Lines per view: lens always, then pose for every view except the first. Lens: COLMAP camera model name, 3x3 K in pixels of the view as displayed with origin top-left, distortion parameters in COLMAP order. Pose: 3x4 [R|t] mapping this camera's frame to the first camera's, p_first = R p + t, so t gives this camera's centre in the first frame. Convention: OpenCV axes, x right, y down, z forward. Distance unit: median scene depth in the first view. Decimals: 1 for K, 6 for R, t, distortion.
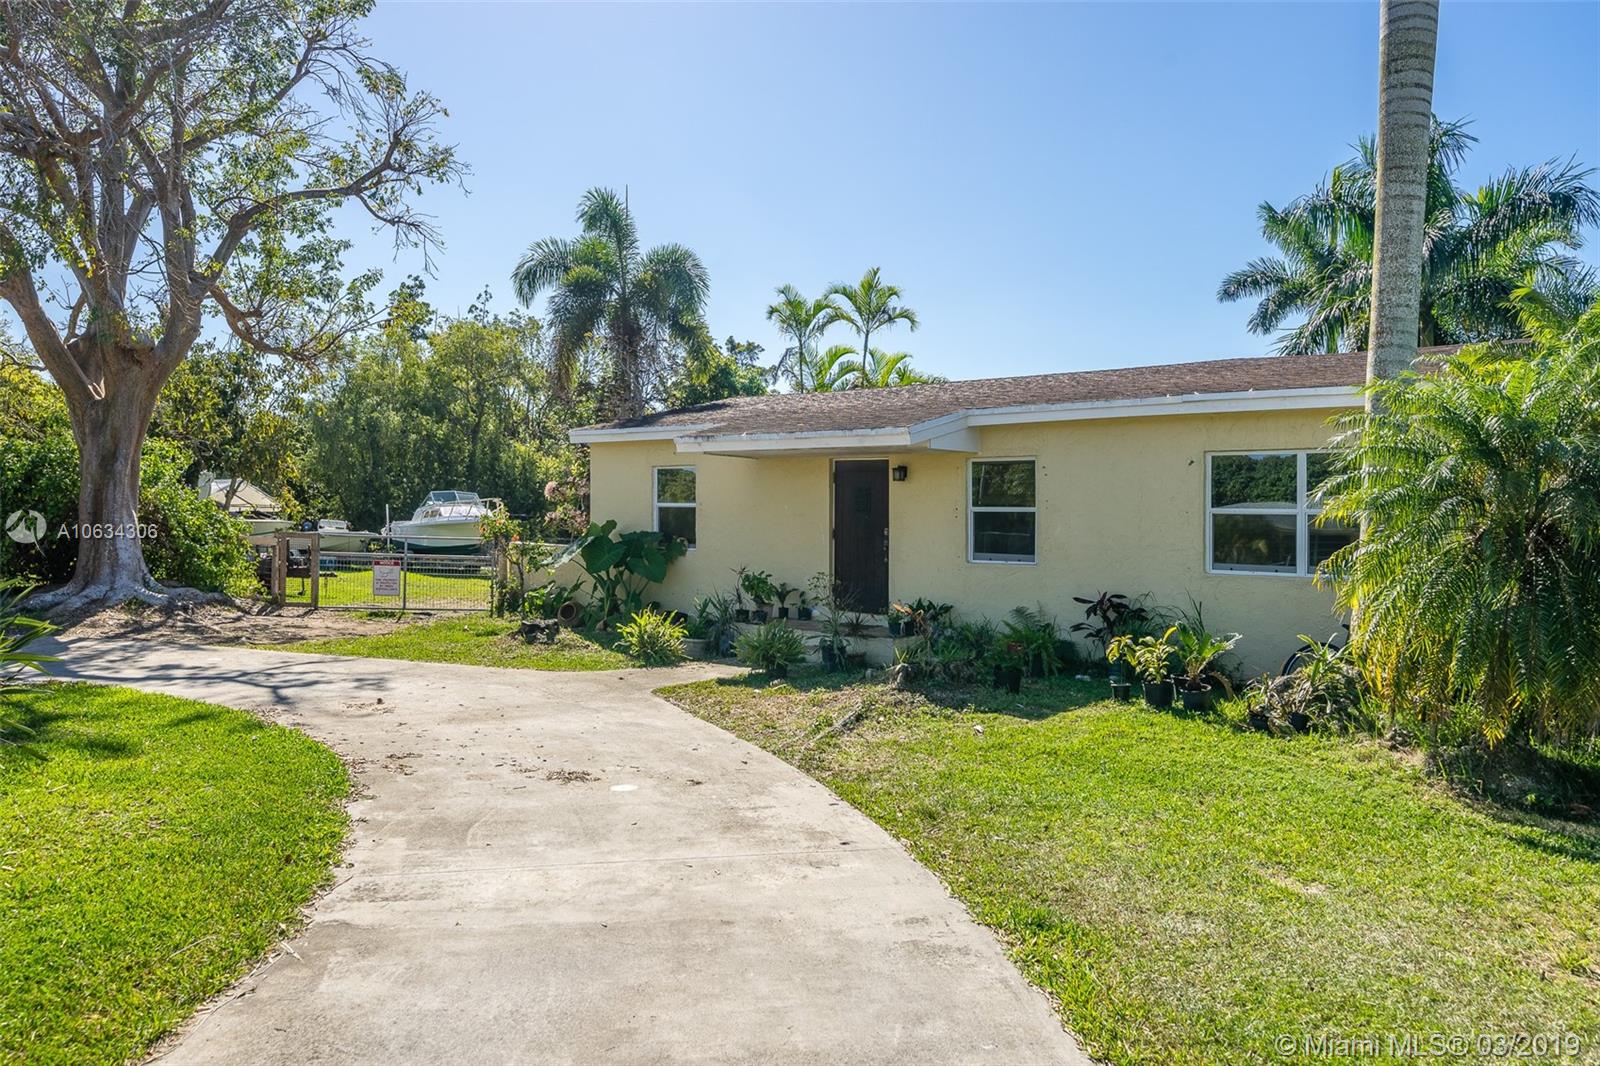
lens RADIAL K [[1014.3, 0, 809.4], [0, 1014.3, 539.5], [0, 0, 1]] dist [0.003117, -0.000404]
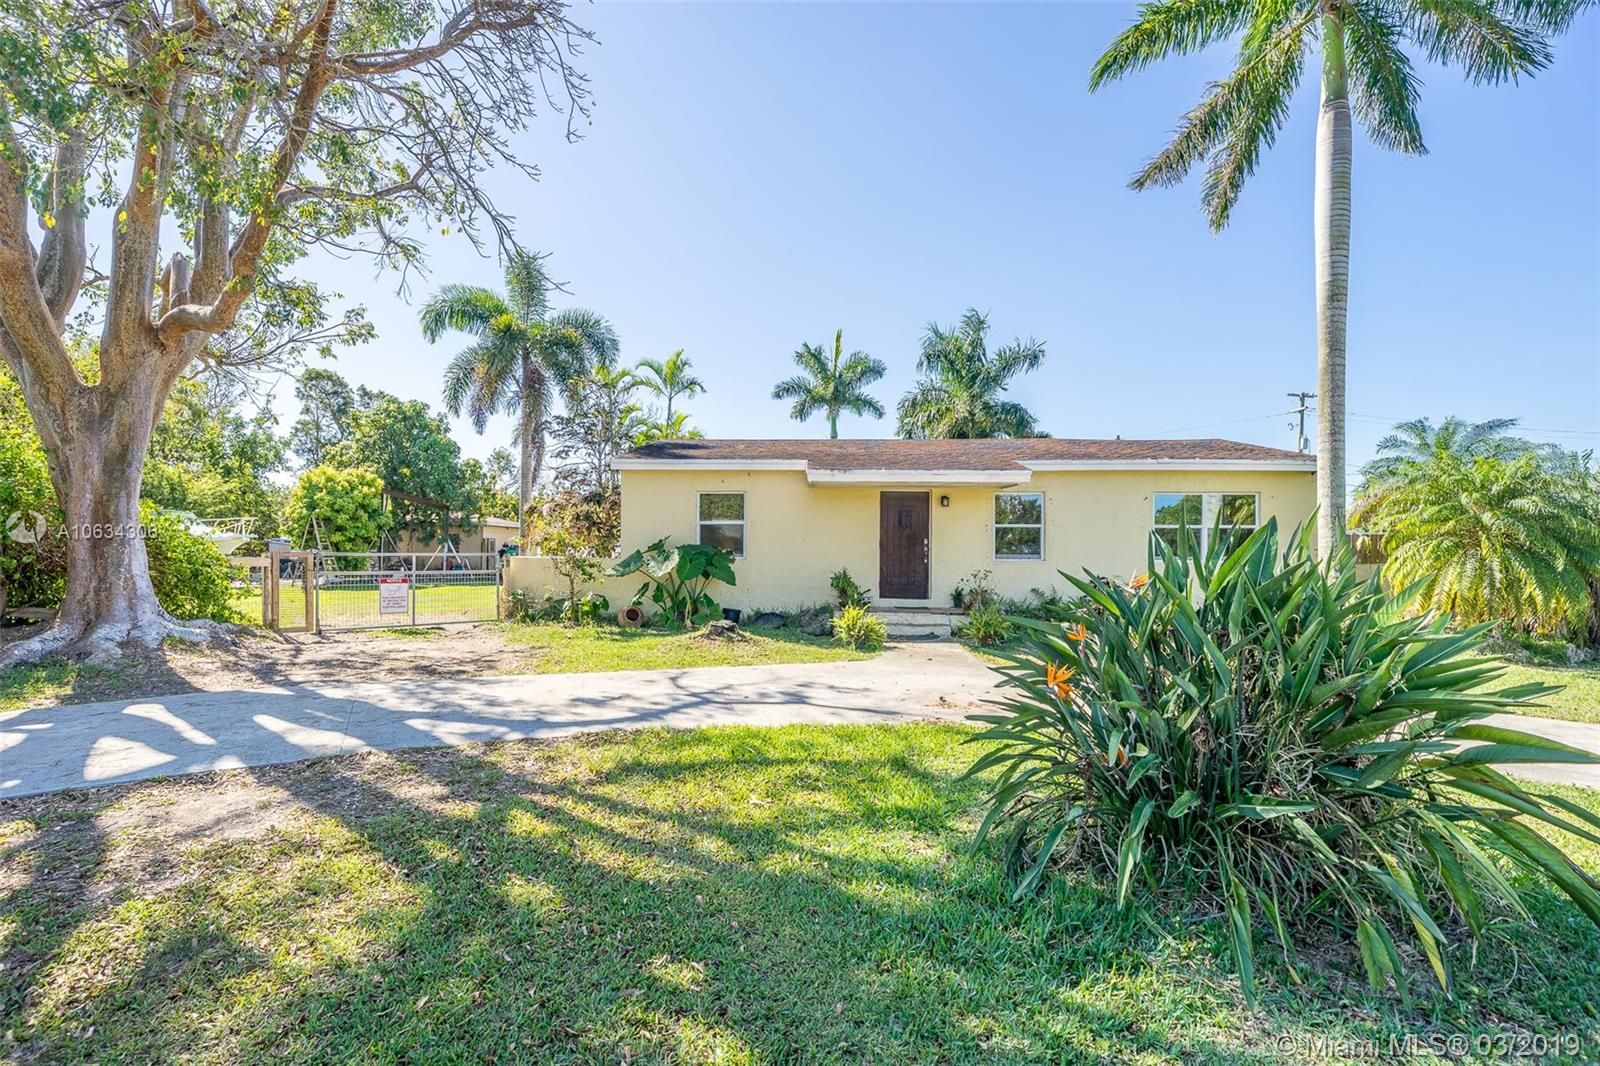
lens RADIAL K [[681.1, 0, 811.9], [0, 681.1, 528.5], [0, 0, 1]] dist [0.002034, 0.000435]
pose [[0.831286, -0.002395, 0.555839, -0.484383], [0.018945, 0.999532, -0.024026, -0.004731], [-0.555521, 0.030503, 0.830943, 0.235339]]
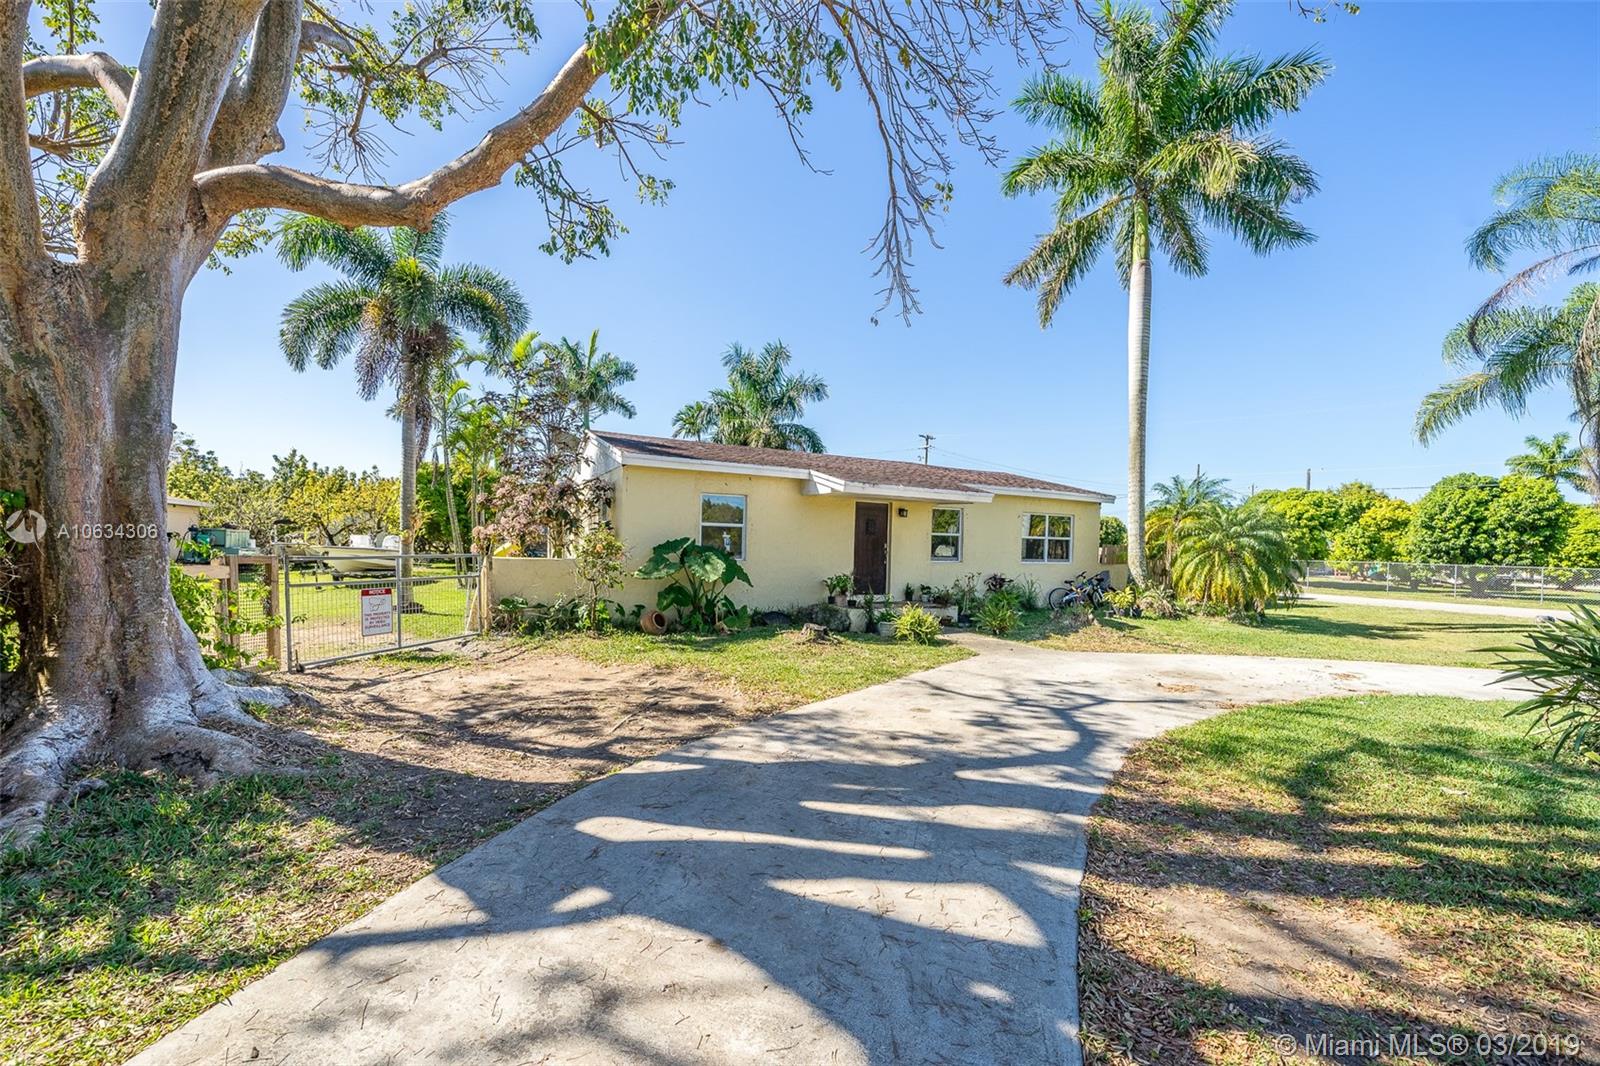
lens RADIAL K [[587.8, 0, 788.6], [0, 587.8, 537.6], [0, 0, 1]] dist [-0.002728, -0.000425]
pose [[0.458690, -0.007125, 0.888568, -0.712034], [-0.007888, 0.999896, 0.012090, -0.026303], [-0.888562, -0.012555, 0.458586, 0.565599]]
